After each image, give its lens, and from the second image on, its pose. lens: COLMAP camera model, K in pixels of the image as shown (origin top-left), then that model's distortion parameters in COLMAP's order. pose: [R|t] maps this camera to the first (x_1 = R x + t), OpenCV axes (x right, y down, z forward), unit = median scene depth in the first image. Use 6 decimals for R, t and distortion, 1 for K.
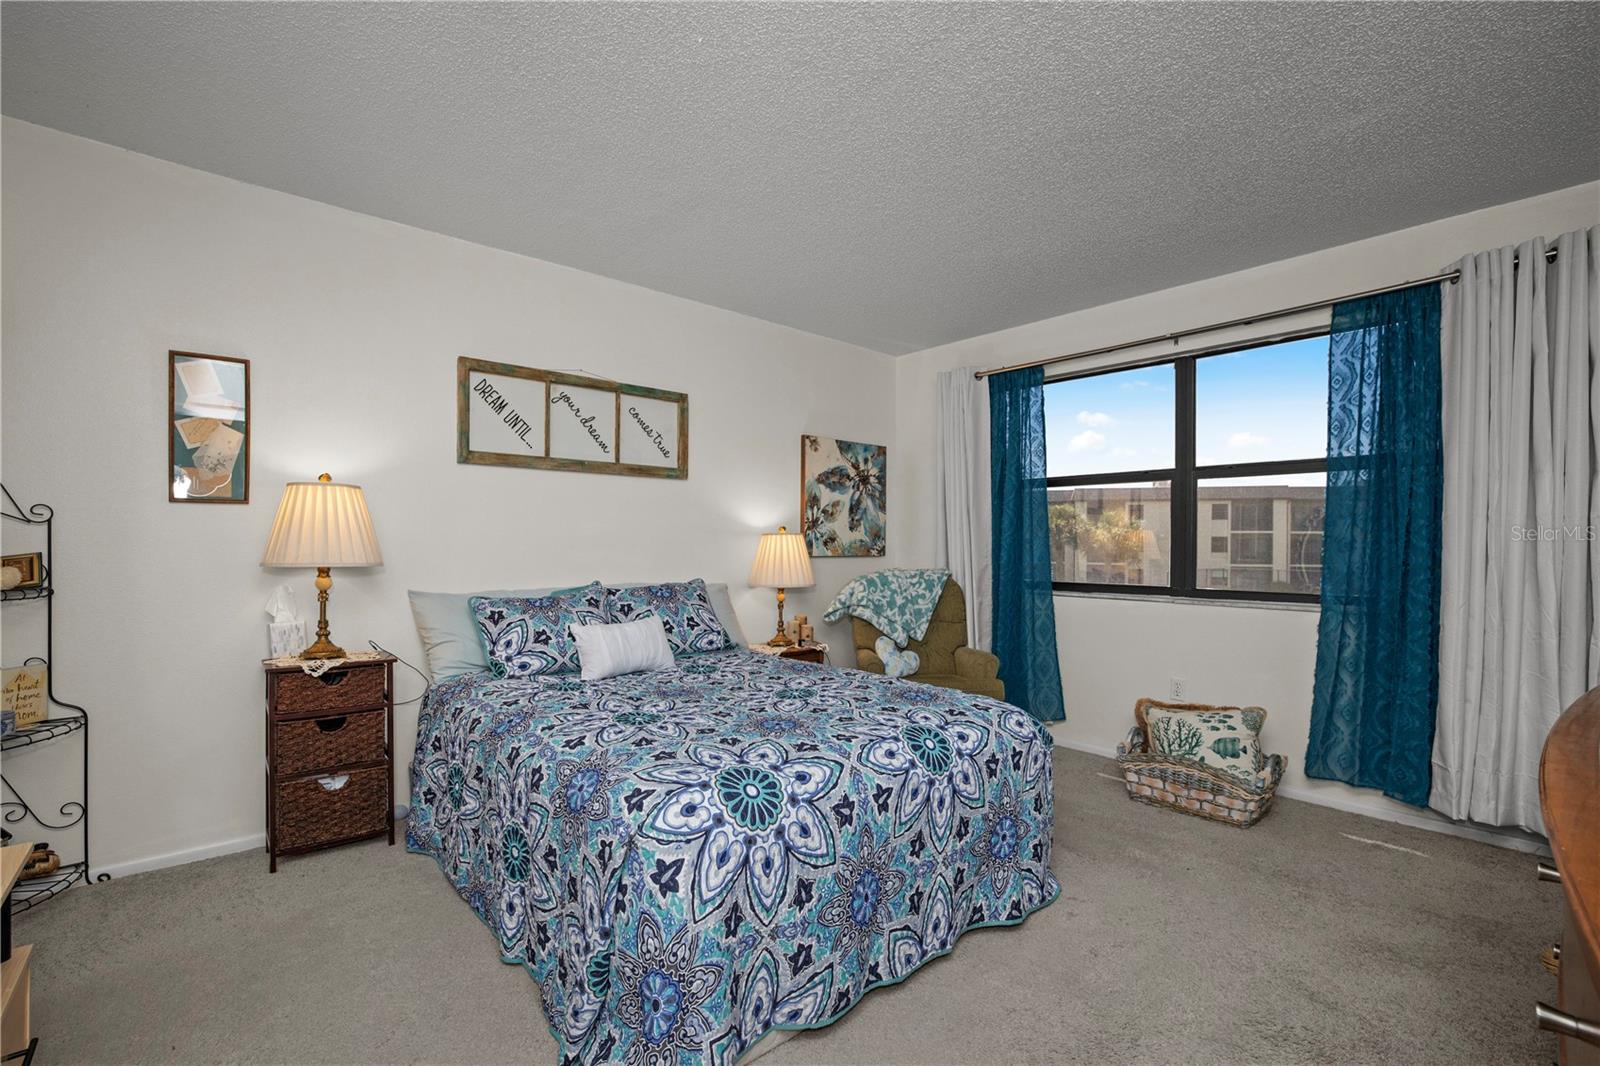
lens RADIAL K [[703.1, 0, 800.0], [0, 703.1, 533.0], [0, 0, 1]] dist [-0.055958, 0.000115]
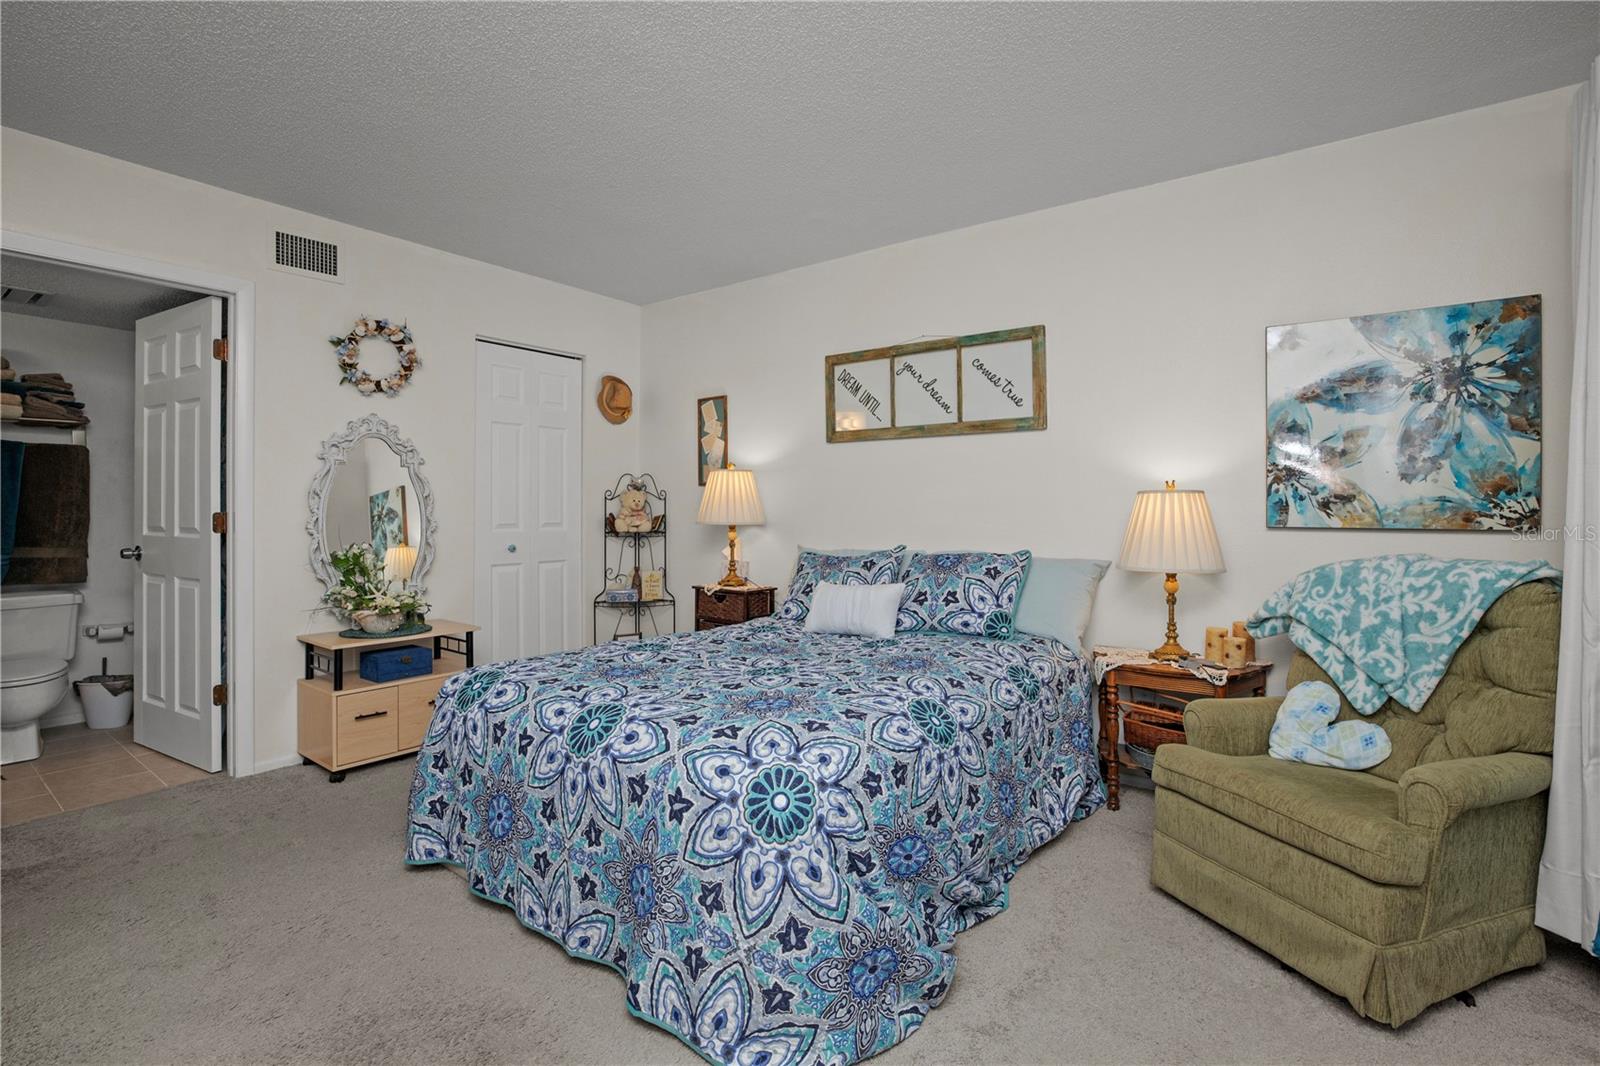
lens RADIAL K [[721.3, 0, 800.8], [0, 721.3, 500.0], [0, 0, 1]] dist [-0.028628, 0.000608]
pose [[0.213926, -0.016702, -0.976707, 0.639629], [0.016502, 0.999773, -0.013482, 0.014025], [0.976711, -0.013233, 0.214153, 0.583928]]
